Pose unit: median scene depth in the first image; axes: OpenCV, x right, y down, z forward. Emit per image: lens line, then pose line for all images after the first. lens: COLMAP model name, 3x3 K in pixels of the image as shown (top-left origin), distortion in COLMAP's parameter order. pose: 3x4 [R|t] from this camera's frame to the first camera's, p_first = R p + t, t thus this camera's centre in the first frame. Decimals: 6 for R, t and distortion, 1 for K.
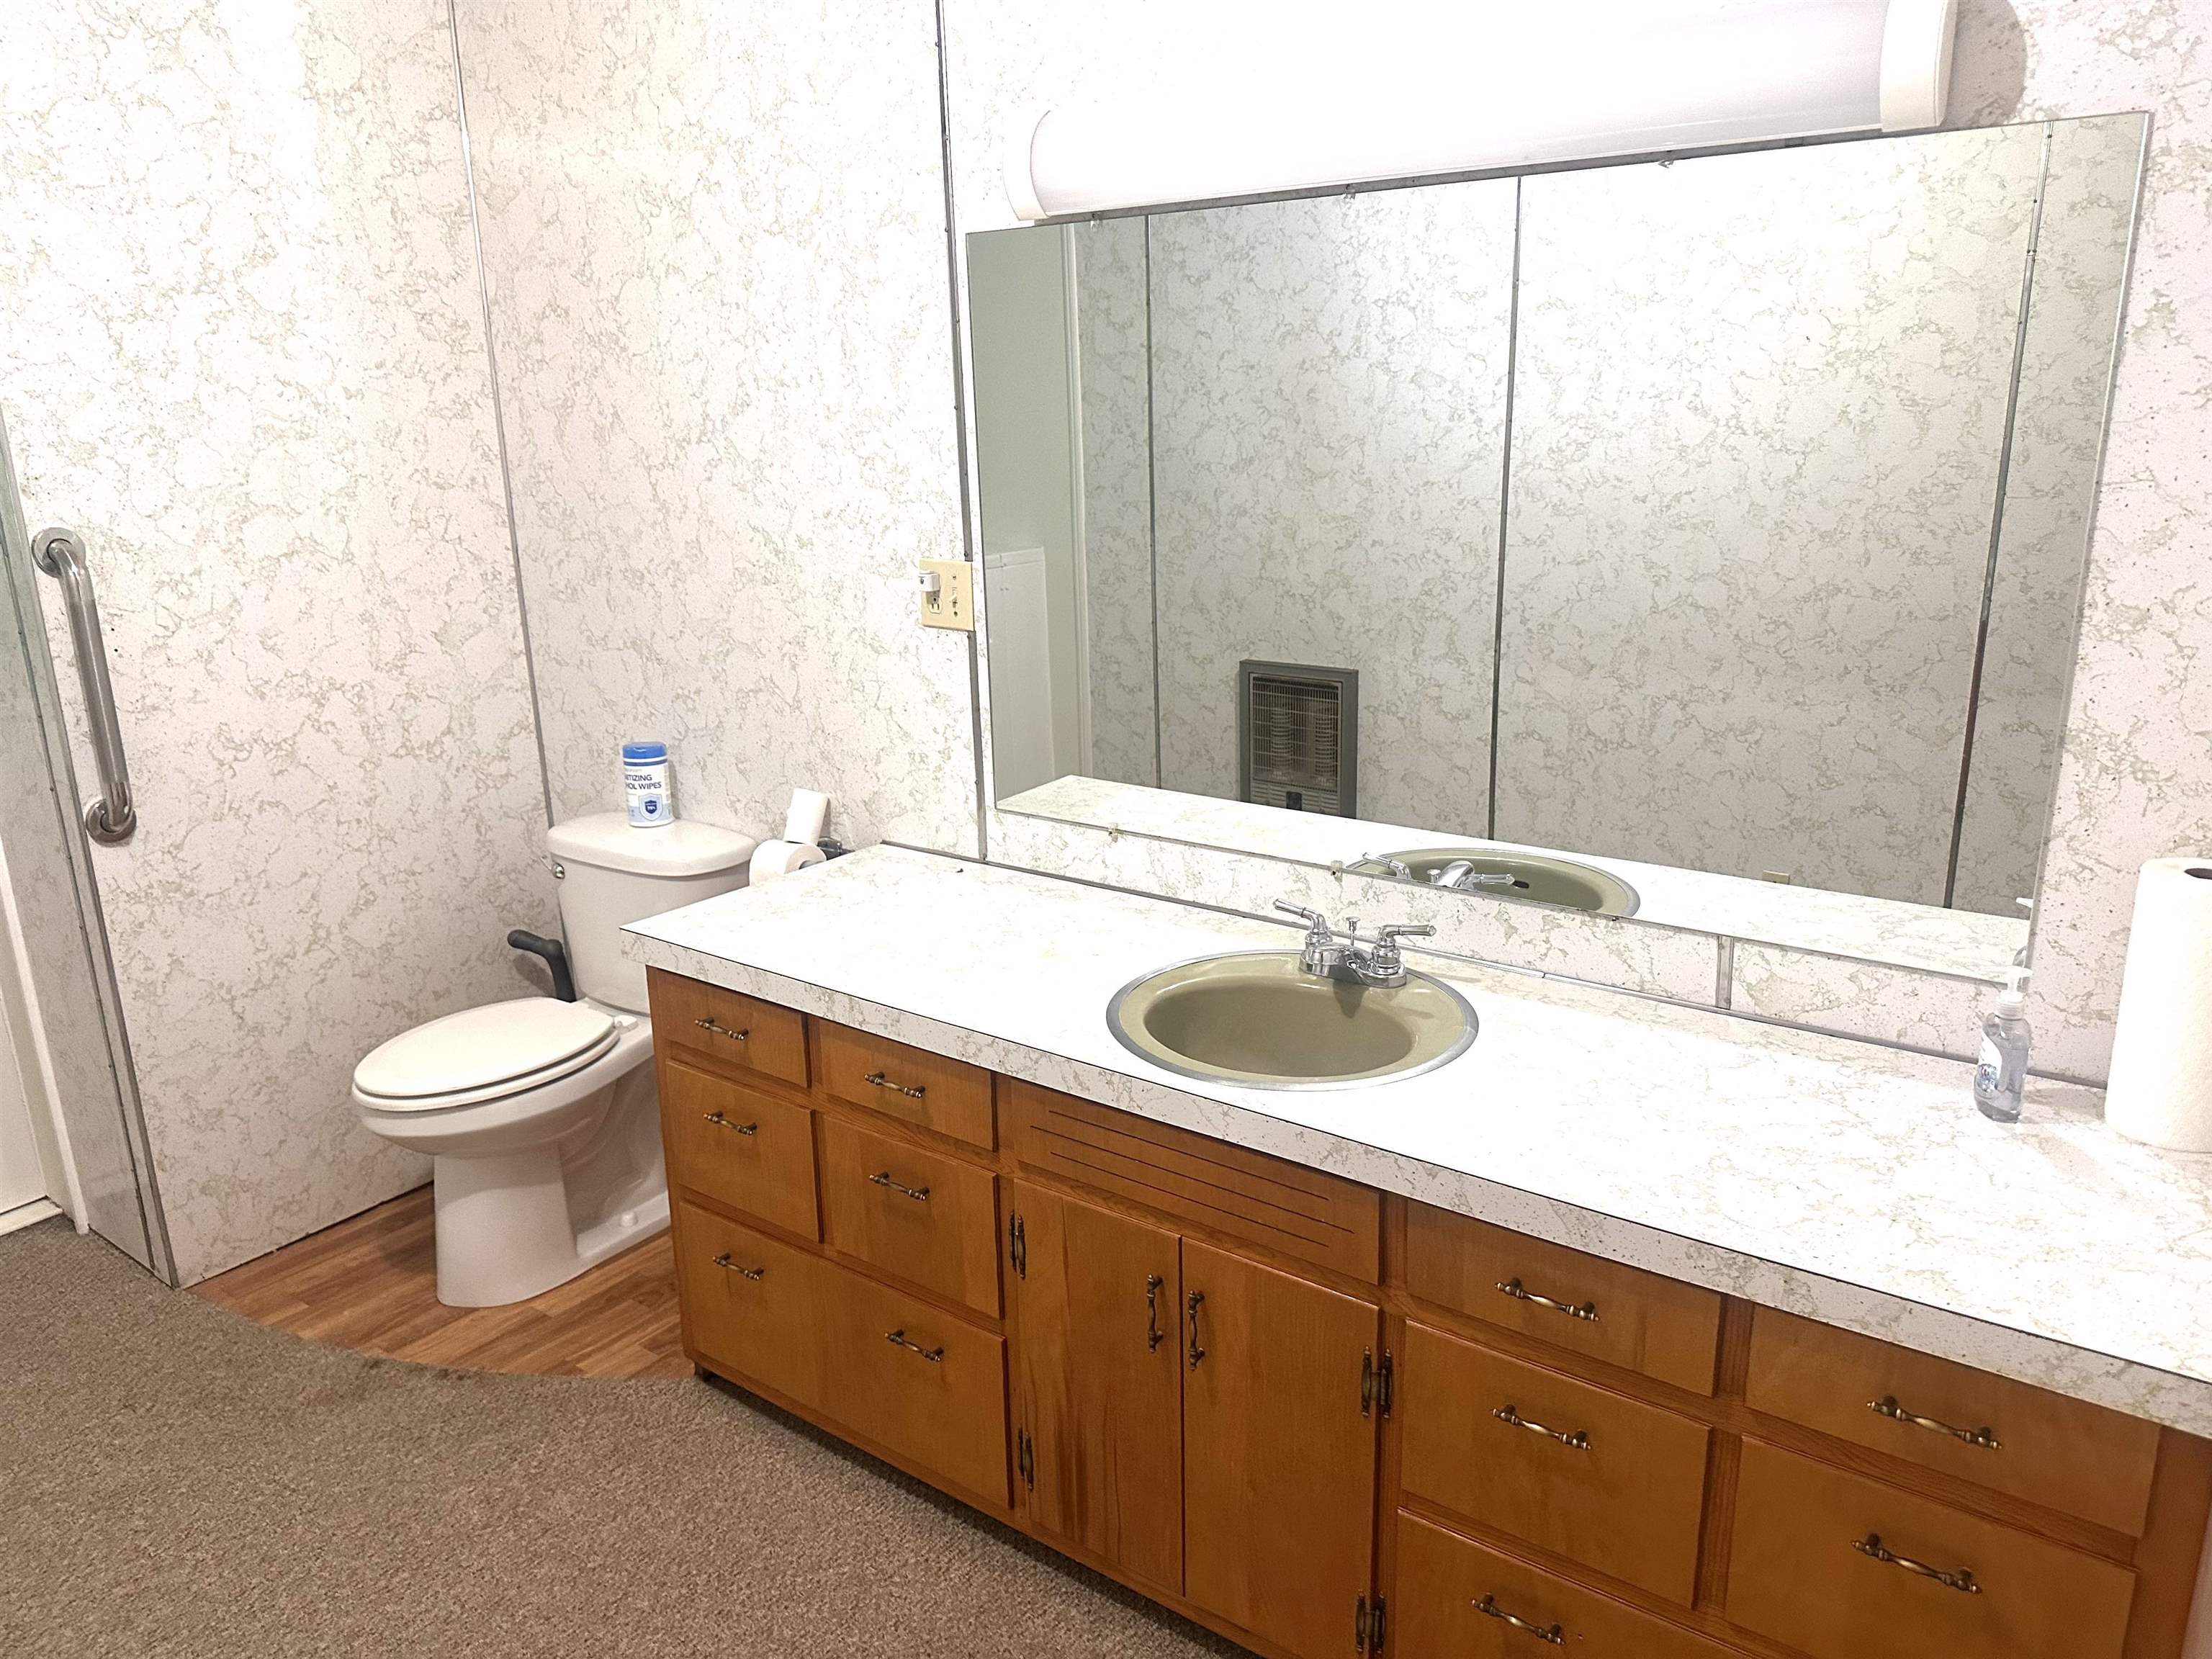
lens RADIAL K [[1572.4, 0, 1108.4], [0, 1572.4, 837.2], [0, 0, 1]] dist [0.064175, -0.081393]
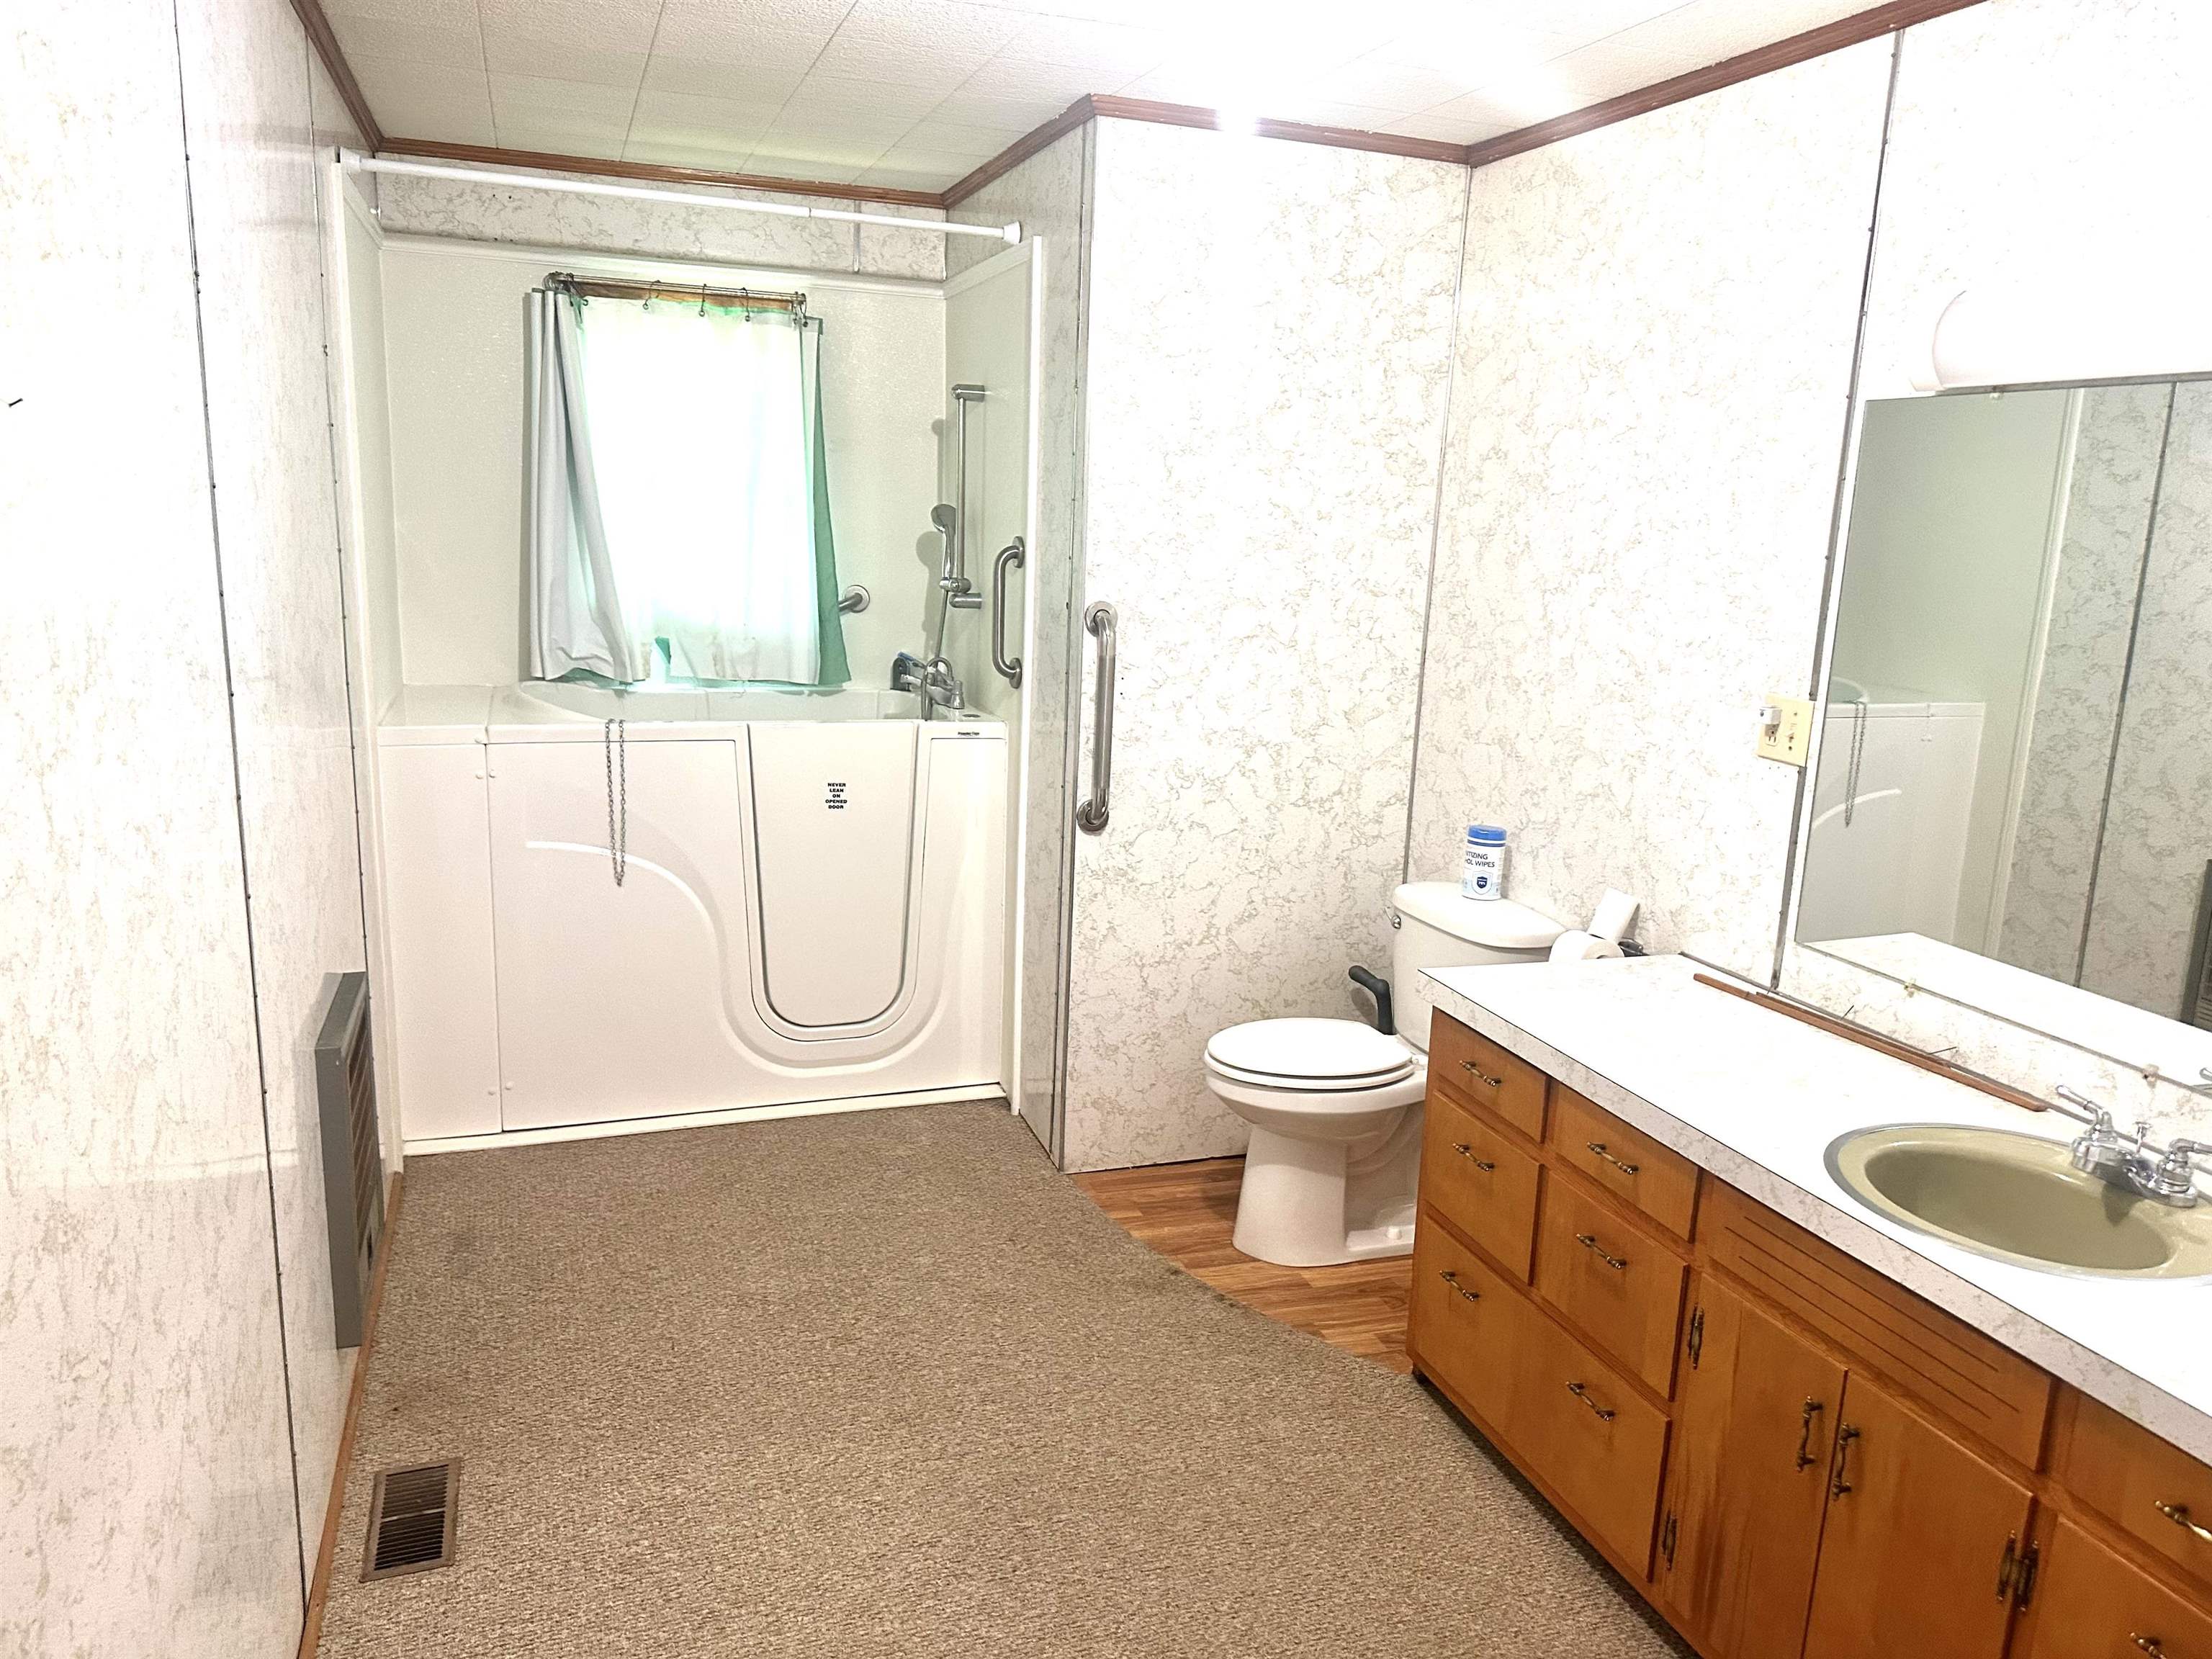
lens RADIAL K [[1572.4, 0, 1123.1], [0, 1572.4, 842.5], [0, 0, 1]] dist [0.064175, -0.081393]
pose [[0.831123, 0.168503, -0.529944, 0.102516], [-0.203193, 0.979111, -0.007349, 0.015103], [0.517636, 0.113789, 0.848001, -0.112109]]
